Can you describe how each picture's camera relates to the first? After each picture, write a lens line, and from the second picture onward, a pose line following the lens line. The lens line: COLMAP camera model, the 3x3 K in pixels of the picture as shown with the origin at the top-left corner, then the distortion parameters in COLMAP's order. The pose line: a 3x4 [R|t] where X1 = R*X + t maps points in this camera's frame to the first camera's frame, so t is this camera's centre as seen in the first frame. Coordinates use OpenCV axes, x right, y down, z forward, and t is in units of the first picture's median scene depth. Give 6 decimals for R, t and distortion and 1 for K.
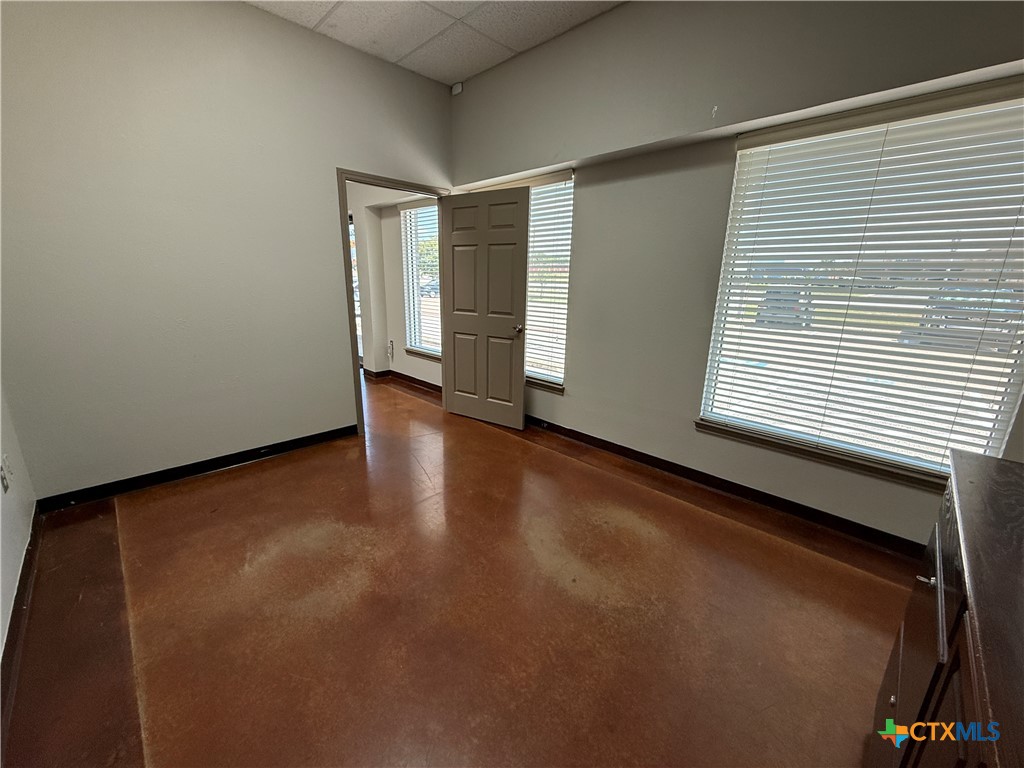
lens RADIAL K [[408.0, 0, 510.6], [0, 408.0, 385.6], [0, 0, 1]] dist [0.001539, 0.000028]
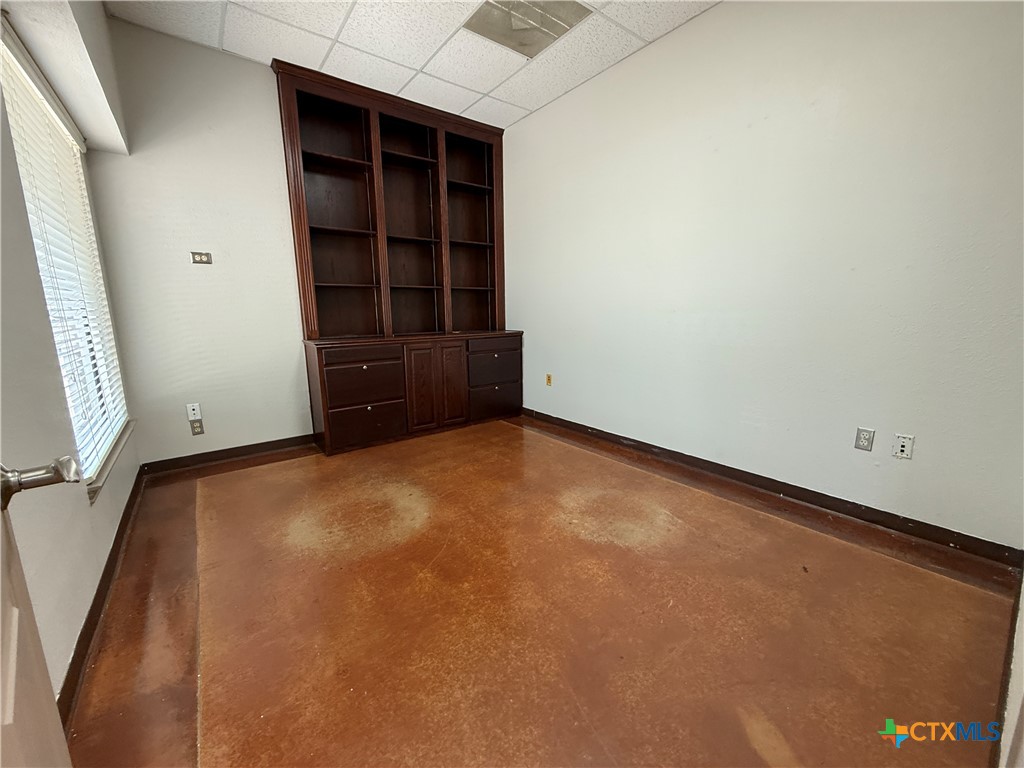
lens RADIAL K [[408.0, 0, 512.0], [0, 408.0, 383.8], [0, 0, 1]] dist [0.001539, 0.000028]
pose [[-0.990697, -0.030797, 0.132558, -0.331269], [0.028751, 0.904706, 0.425066, -0.406190], [-0.133017, 0.424922, -0.895404, 1.911393]]
